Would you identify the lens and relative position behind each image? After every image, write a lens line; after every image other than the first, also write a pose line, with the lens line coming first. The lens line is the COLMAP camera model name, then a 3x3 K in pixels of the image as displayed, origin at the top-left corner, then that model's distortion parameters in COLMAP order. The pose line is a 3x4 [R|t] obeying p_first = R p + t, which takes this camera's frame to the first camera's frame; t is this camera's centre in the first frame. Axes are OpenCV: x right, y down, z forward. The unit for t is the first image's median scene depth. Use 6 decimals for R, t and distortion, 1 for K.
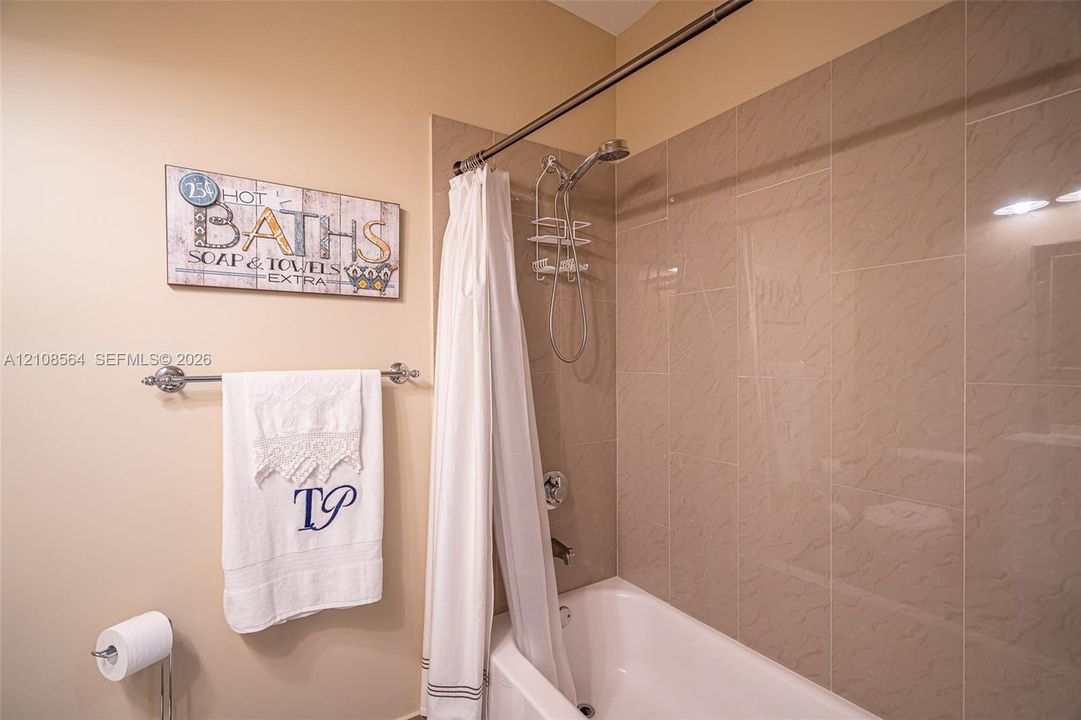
lens RADIAL K [[500.7, 0, 540.5], [0, 500.7, 360.0], [0, 0, 1]] dist [0.000643, 0.000283]
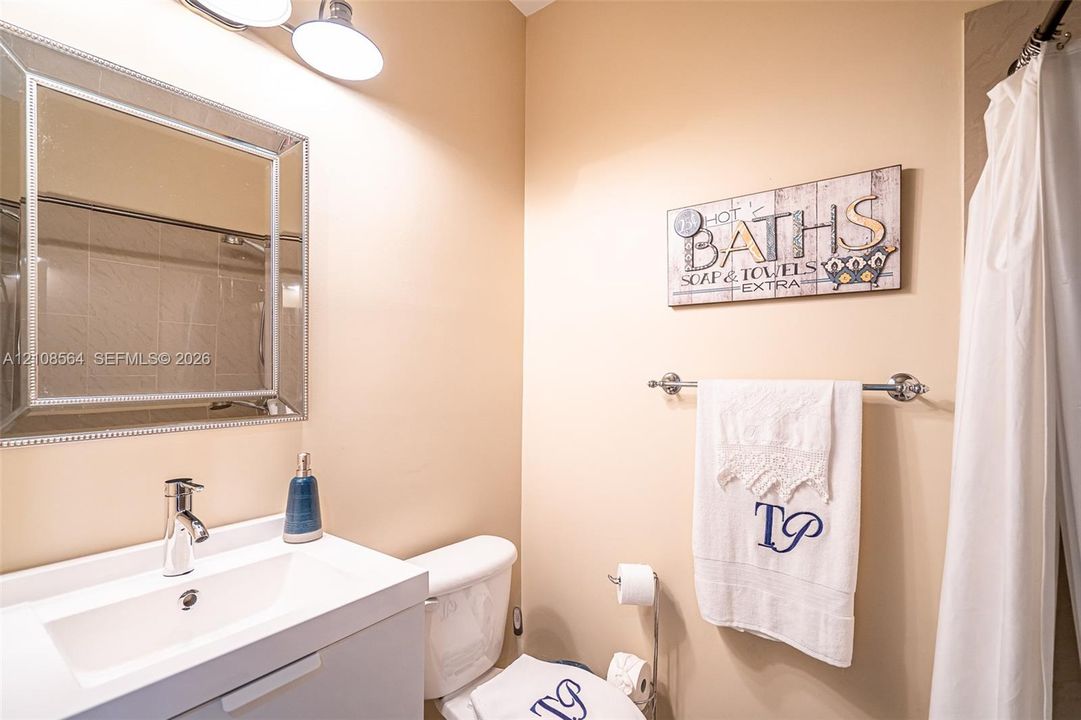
lens RADIAL K [[500.7, 0, 540.5], [0, 500.7, 360.0], [0, 0, 1]] dist [0.000643, 0.000283]
pose [[0.327531, -0.010221, -0.944785, 0.288743], [-0.008751, 0.999866, -0.013851, 0.000574], [0.944800, 0.012805, 0.327398, 0.271467]]
